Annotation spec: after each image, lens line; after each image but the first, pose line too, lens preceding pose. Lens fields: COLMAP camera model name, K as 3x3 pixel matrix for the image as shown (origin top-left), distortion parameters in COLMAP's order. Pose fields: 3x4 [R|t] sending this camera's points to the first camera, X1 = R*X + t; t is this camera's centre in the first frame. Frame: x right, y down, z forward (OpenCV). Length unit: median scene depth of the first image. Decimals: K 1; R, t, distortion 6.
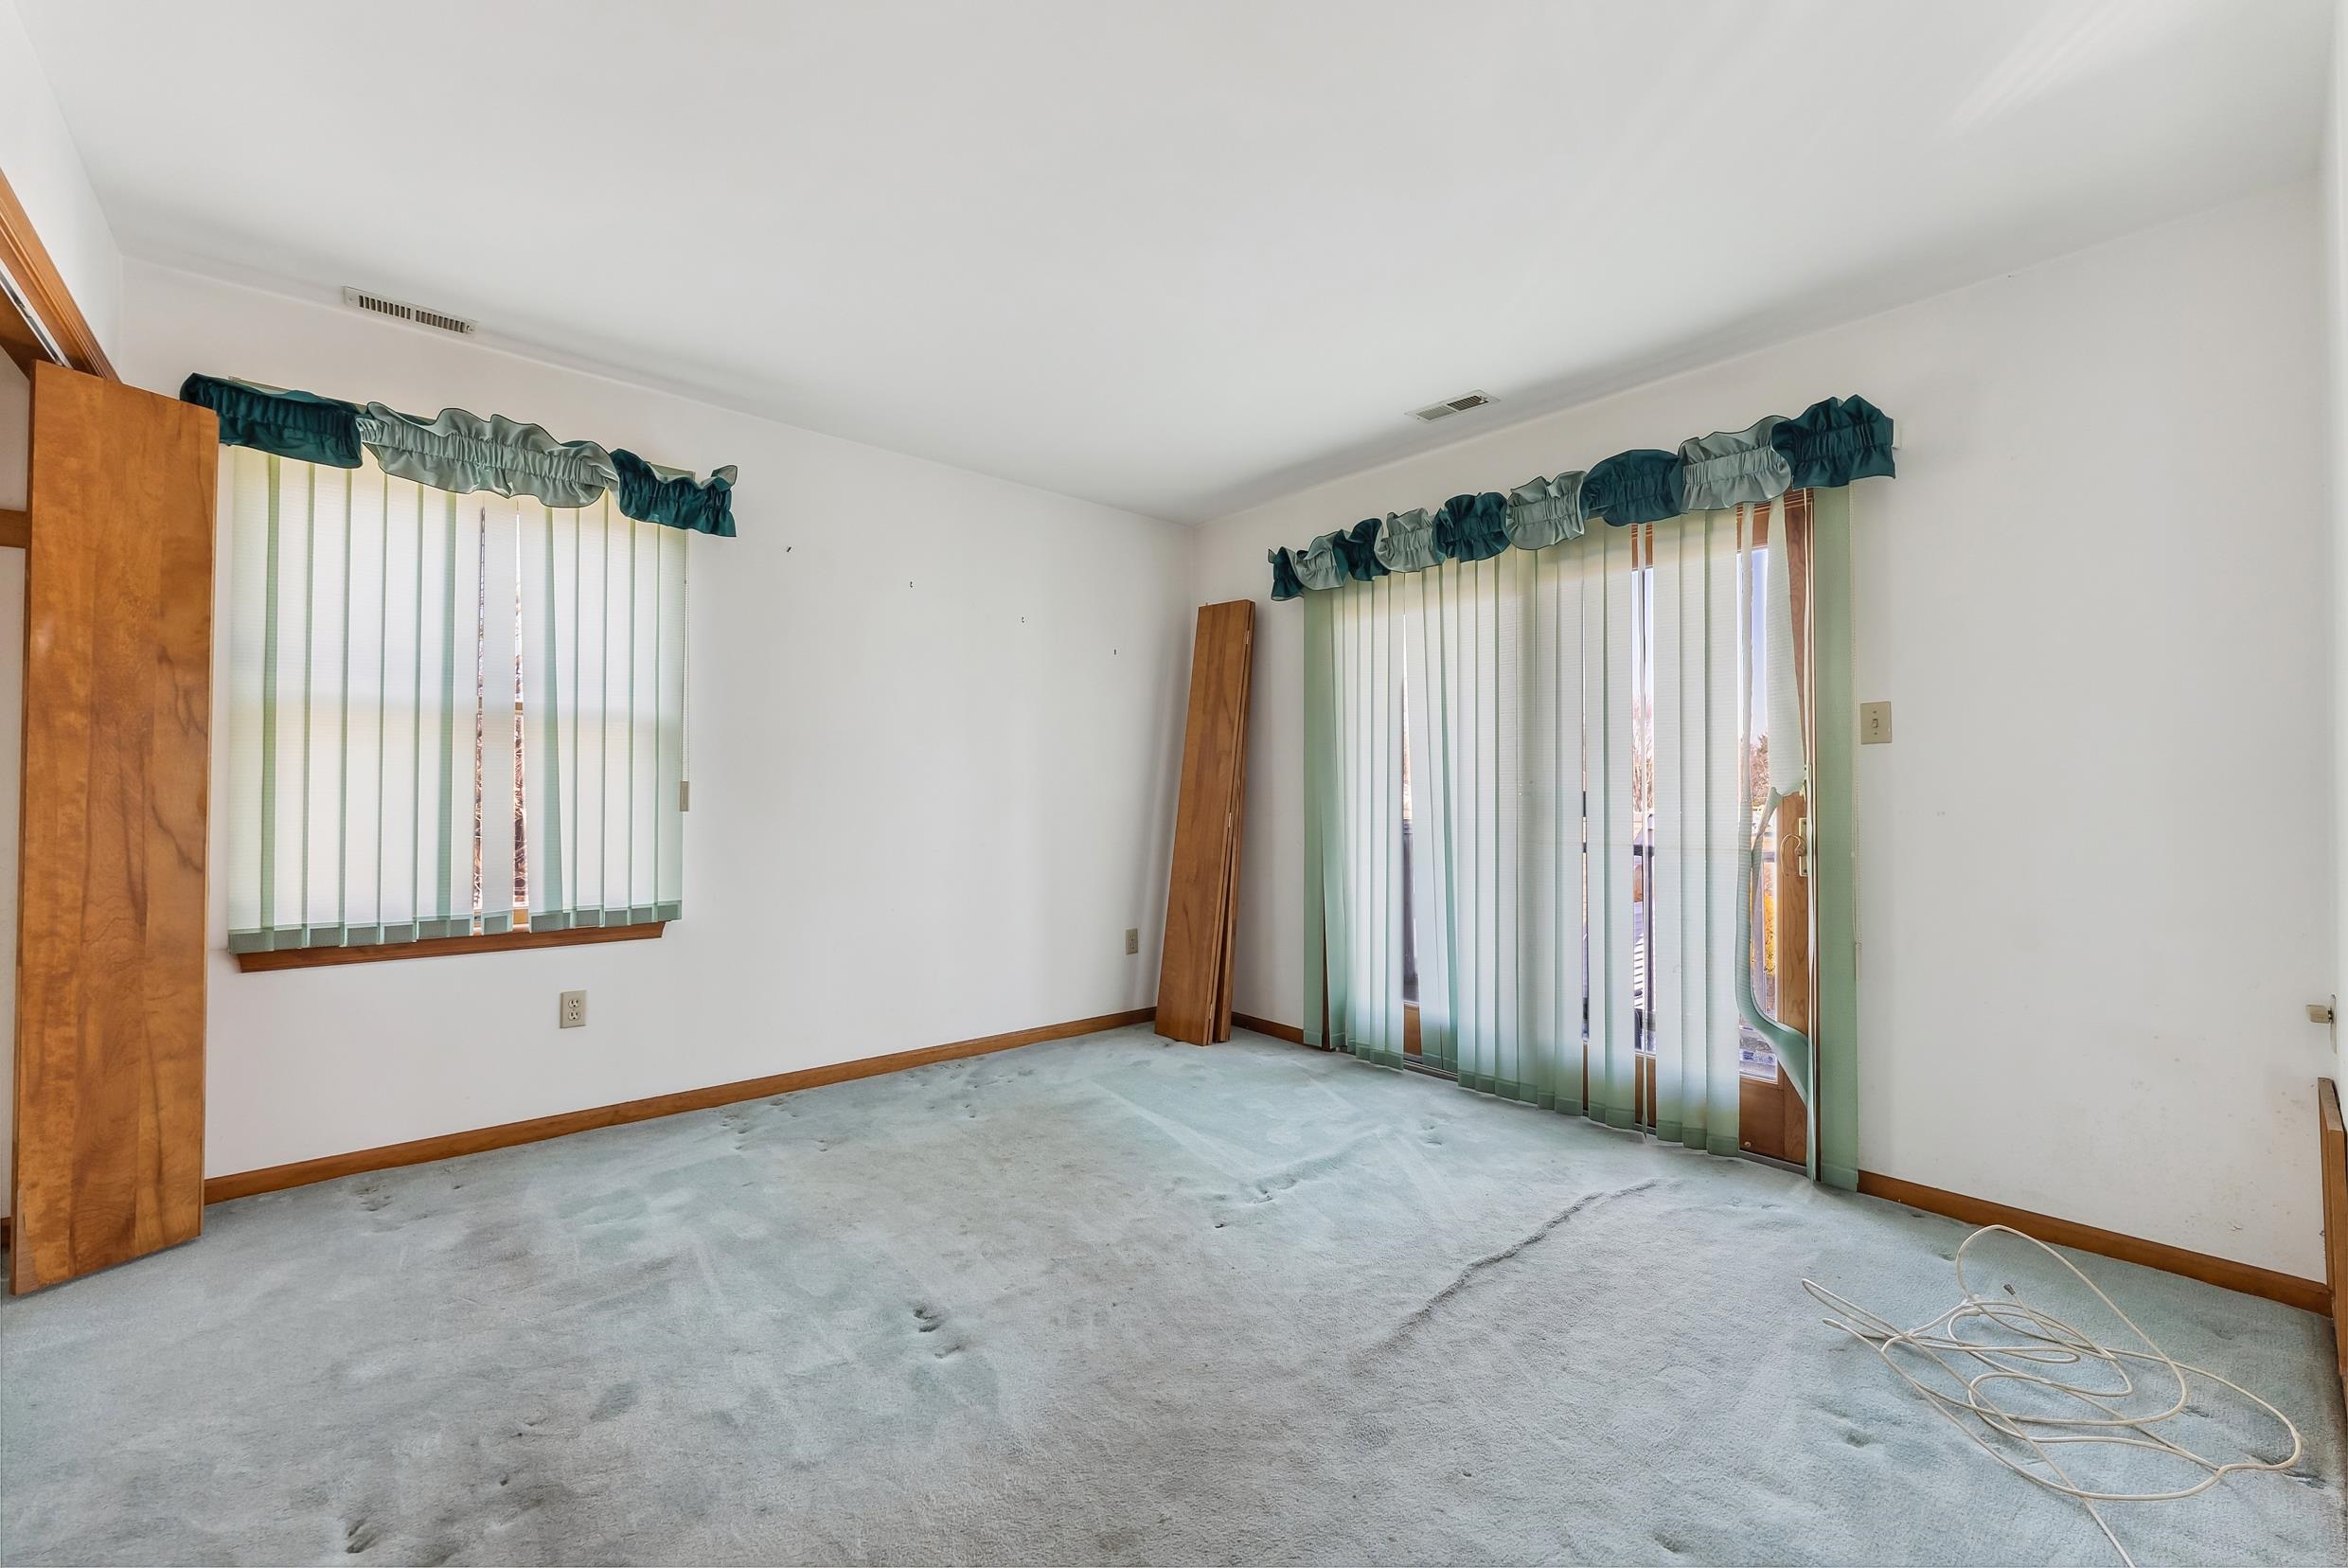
lens RADIAL K [[953.7, 0, 1175.6], [0, 953.7, 777.8], [0, 0, 1]] dist [-0.000635, -0.000170]
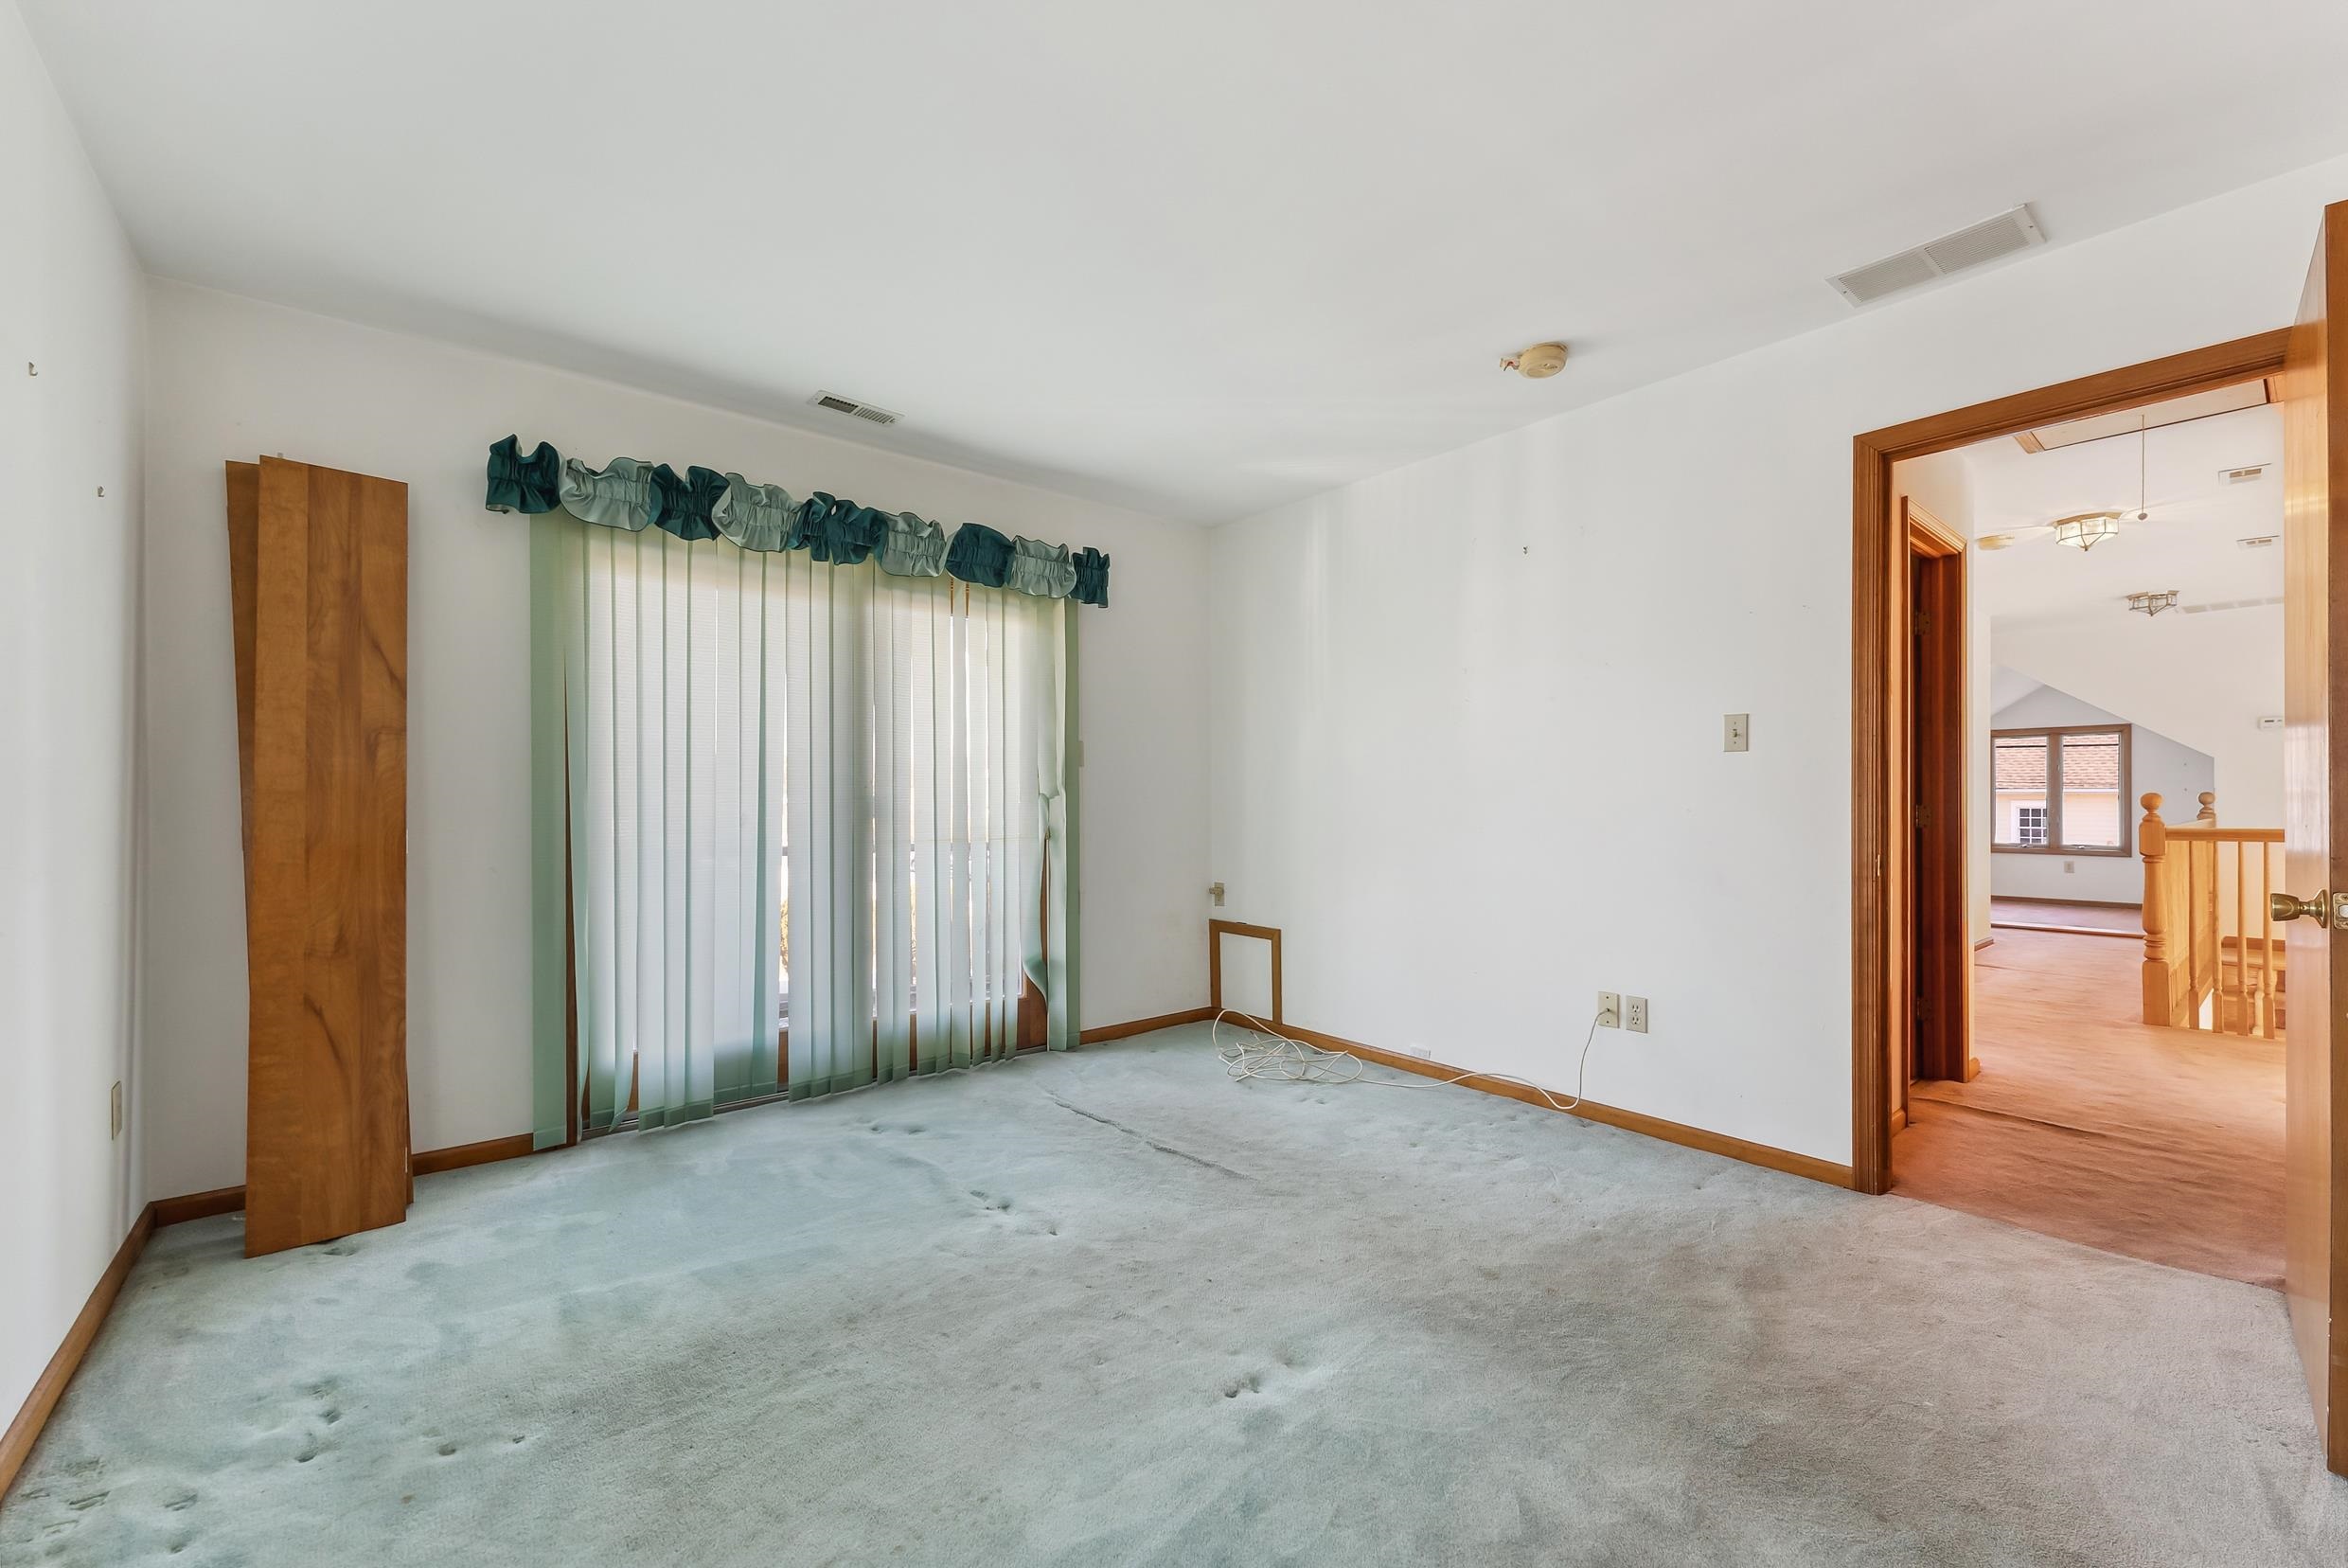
lens RADIAL K [[947.5, 0, 1175.0], [0, 947.5, 795.3], [0, 0, 1]] dist [0.001476, 0.000020]
pose [[0.029416, 0.001108, 0.999567, -0.635759], [-0.013944, 0.999903, -0.000698, 0.009928], [-0.999470, -0.013918, 0.029429, 0.581369]]
